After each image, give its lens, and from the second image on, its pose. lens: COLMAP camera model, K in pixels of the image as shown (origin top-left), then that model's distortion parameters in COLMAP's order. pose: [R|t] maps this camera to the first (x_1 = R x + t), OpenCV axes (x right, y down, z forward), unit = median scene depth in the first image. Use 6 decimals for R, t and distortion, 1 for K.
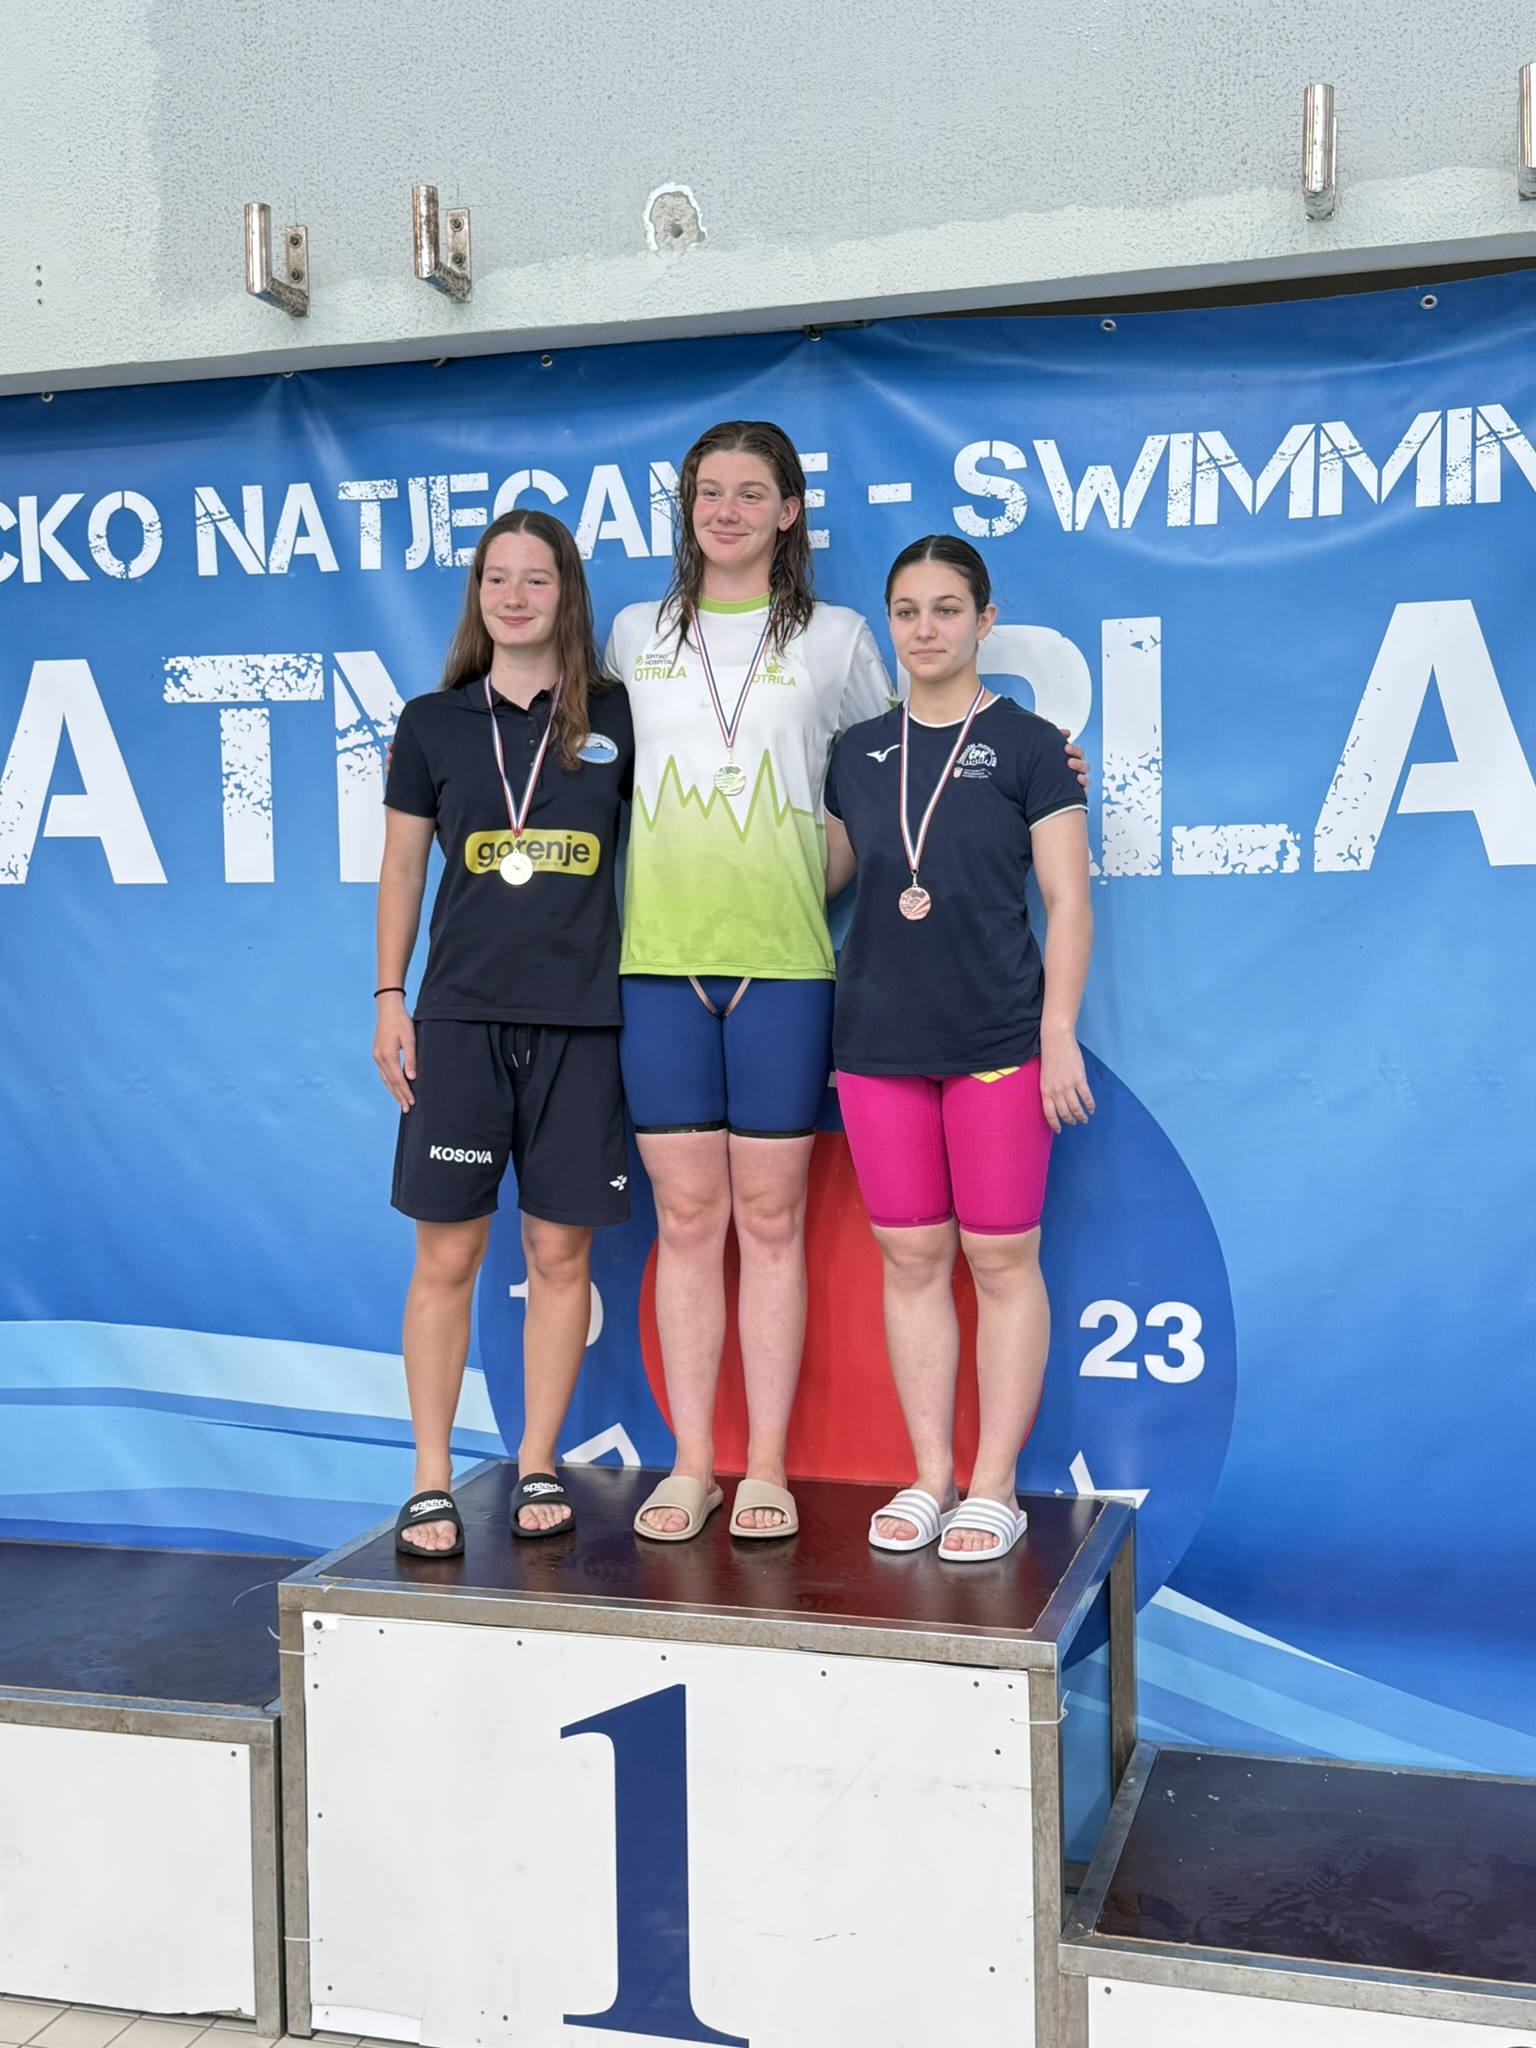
lens RADIAL K [[2324.9, 0, 757.4], [0, 2324.9, 1024.7], [0, 0, 1]] dist [0.212459, -0.489470]
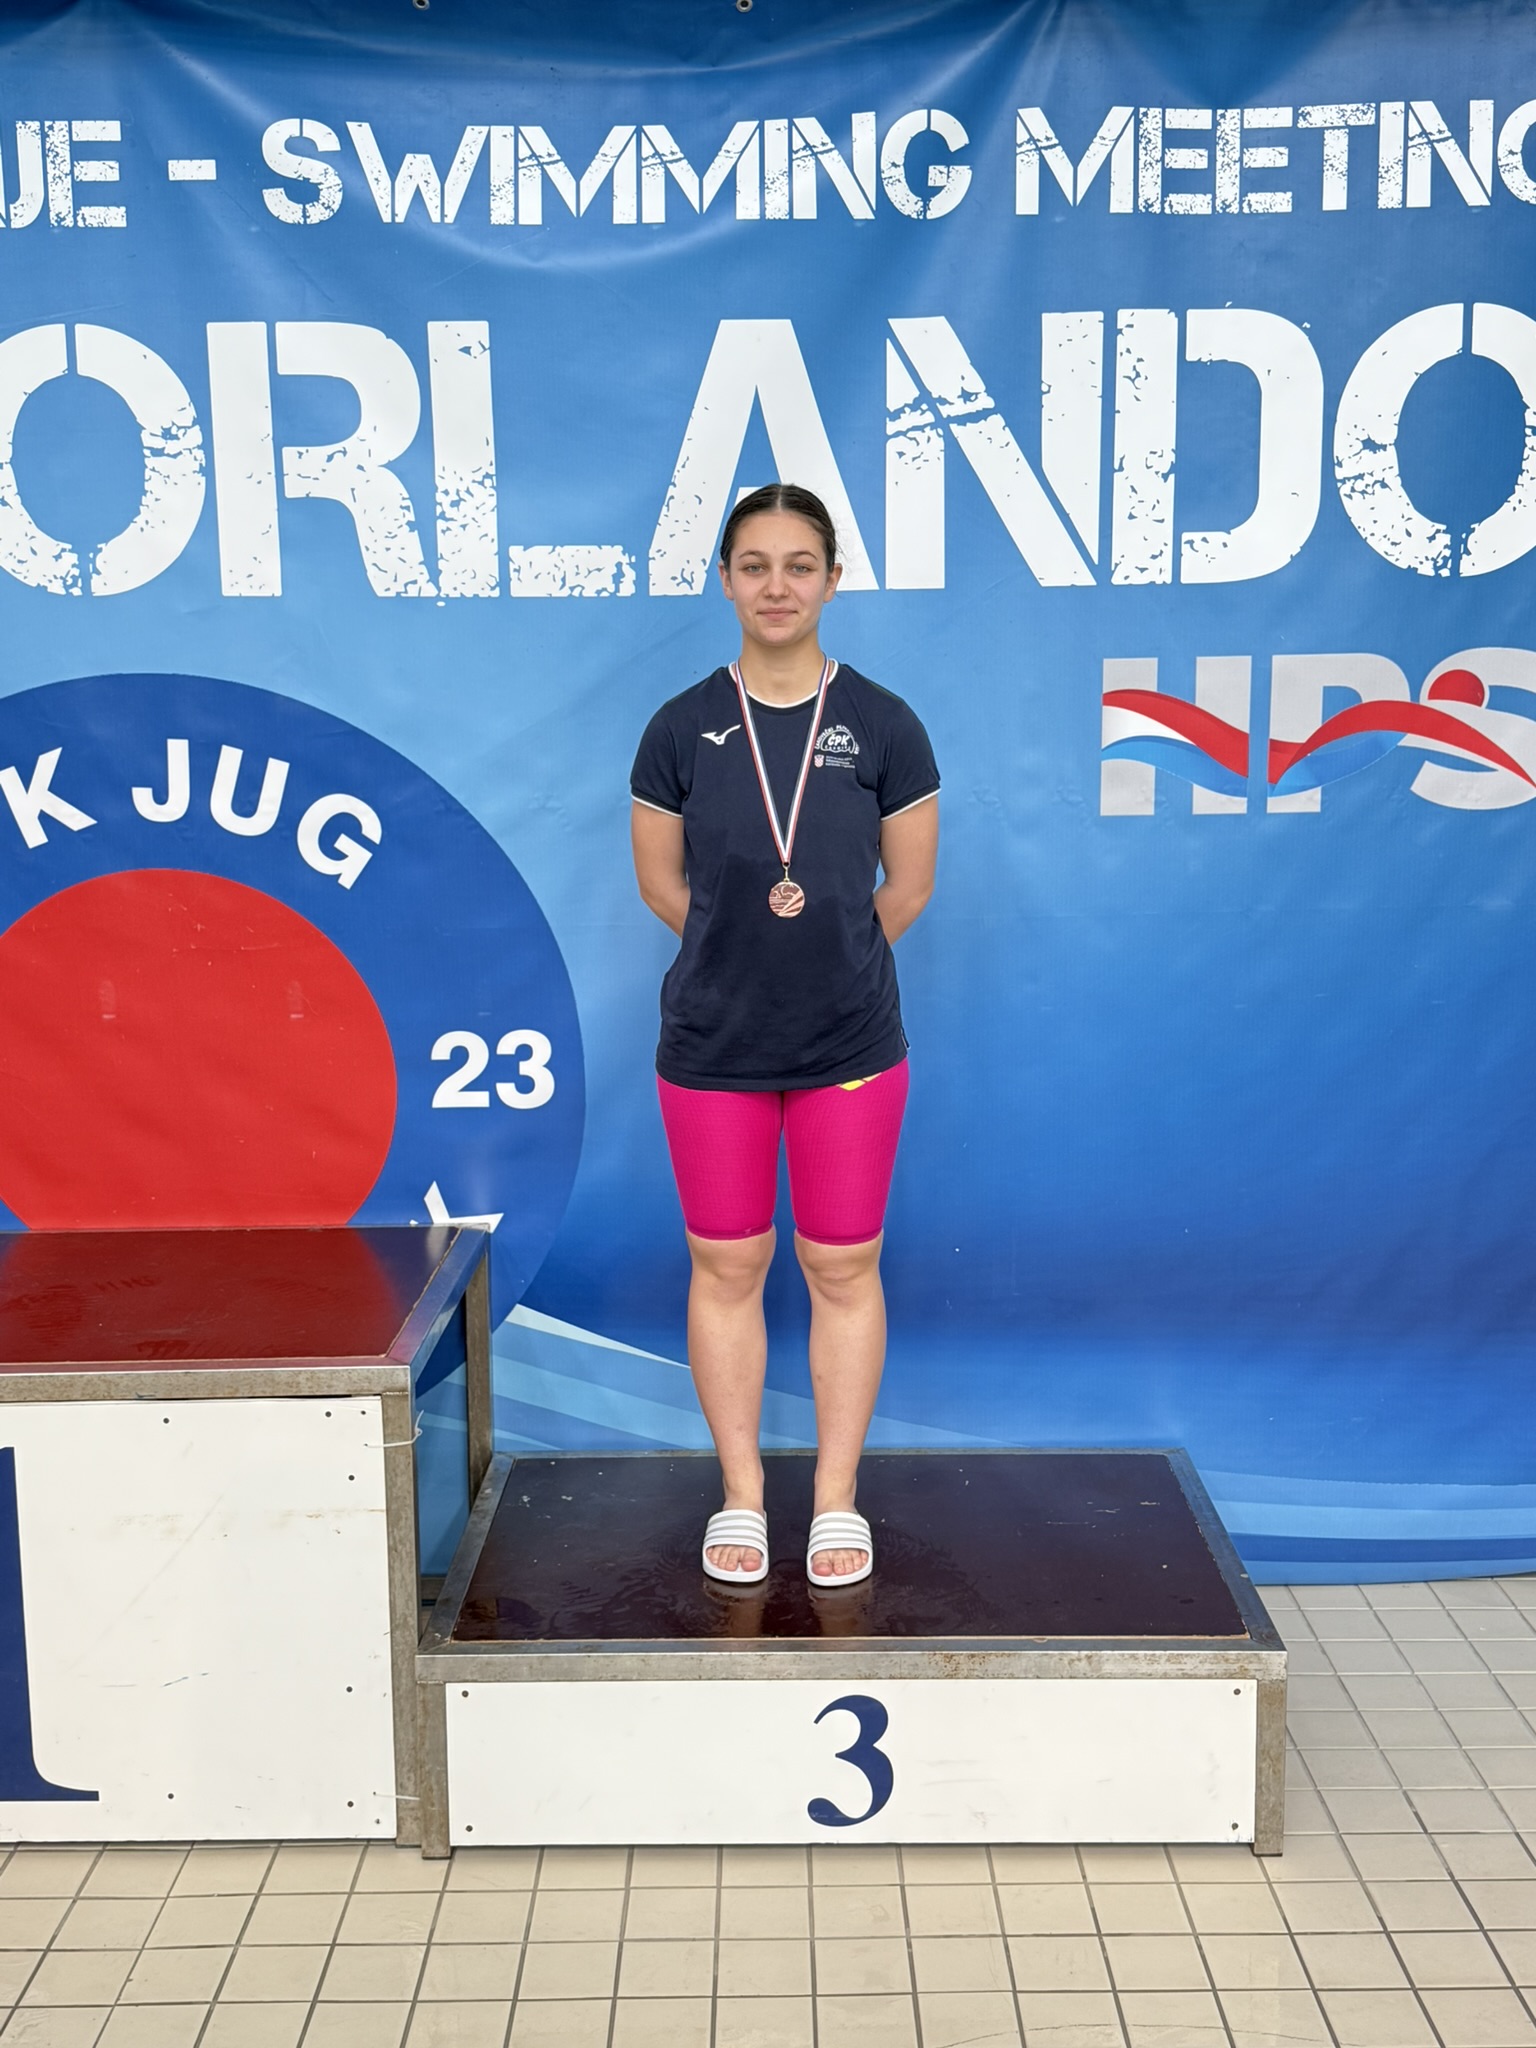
lens RADIAL K [[2200.2, 0, 768.0], [0, 2200.2, 1024.0], [0, 0, 1]] dist [0.180179, -0.374222]
pose [[0.959795, -0.040884, 0.277709, 0.015070], [0.013665, 0.994969, 0.099250, 0.023401], [-0.280370, -0.091465, 0.955524, 0.064233]]
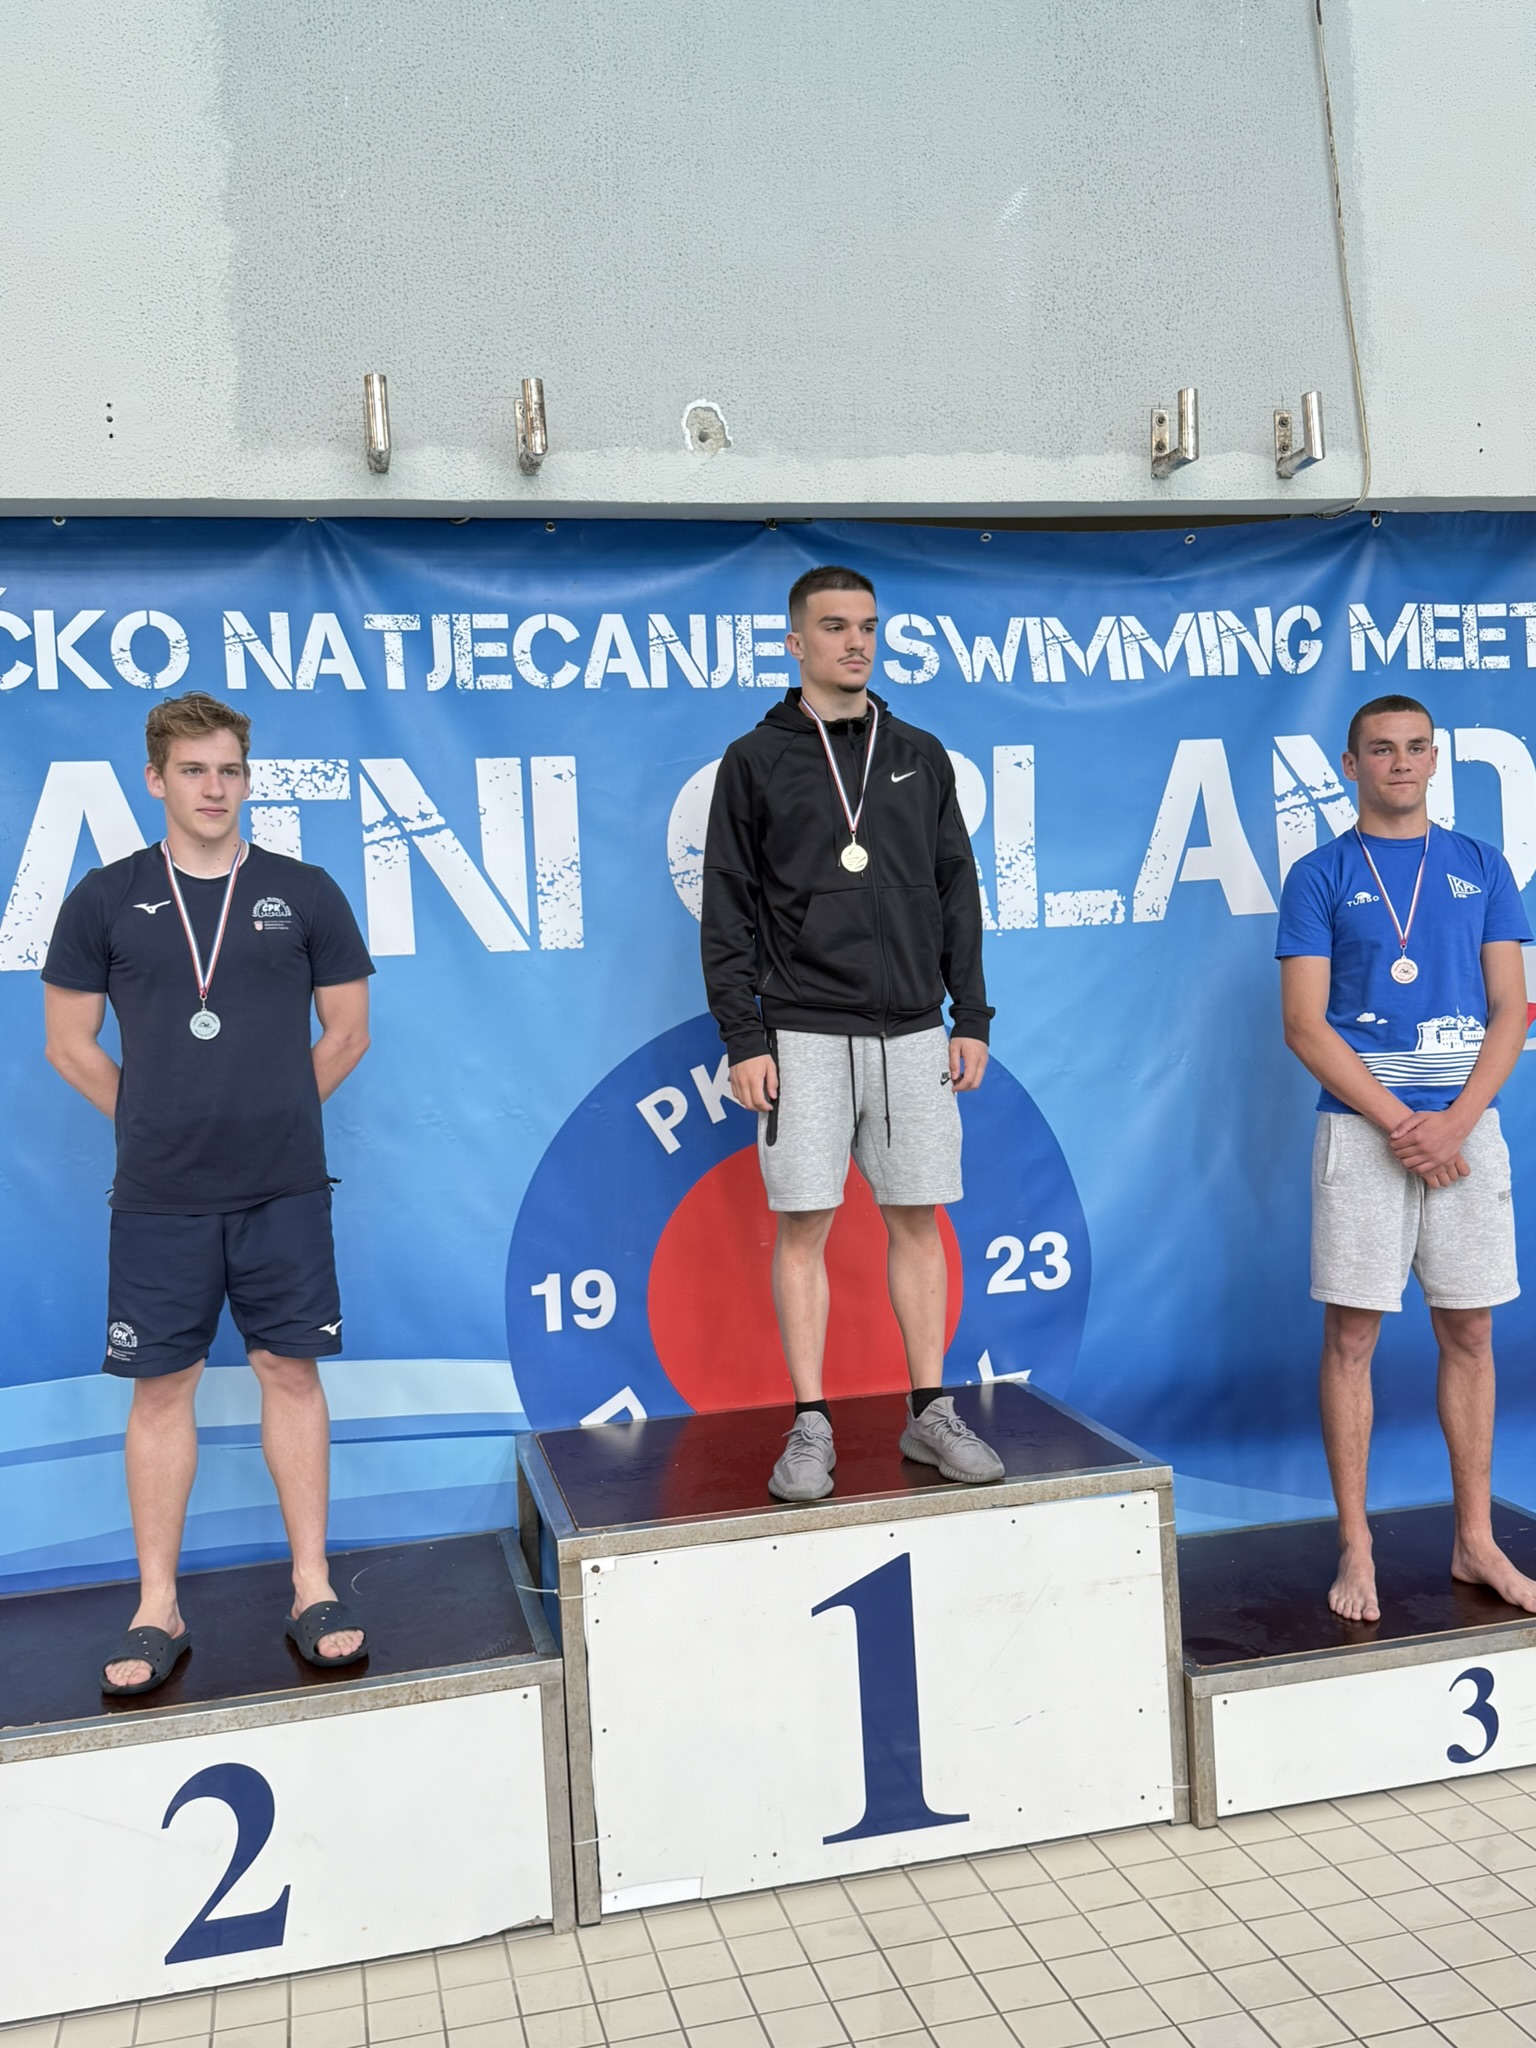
lens RADIAL K [[1853.4, 0, 768.0], [0, 1853.4, 1024.0], [0, 0, 1]] dist [0.194113, -0.430505]
pose [[0.864076, -0.050170, 0.500855, -0.528094], [0.067564, 0.997576, -0.016635, 0.001598], [-0.498807, 0.048213, 0.865371, 0.114530]]
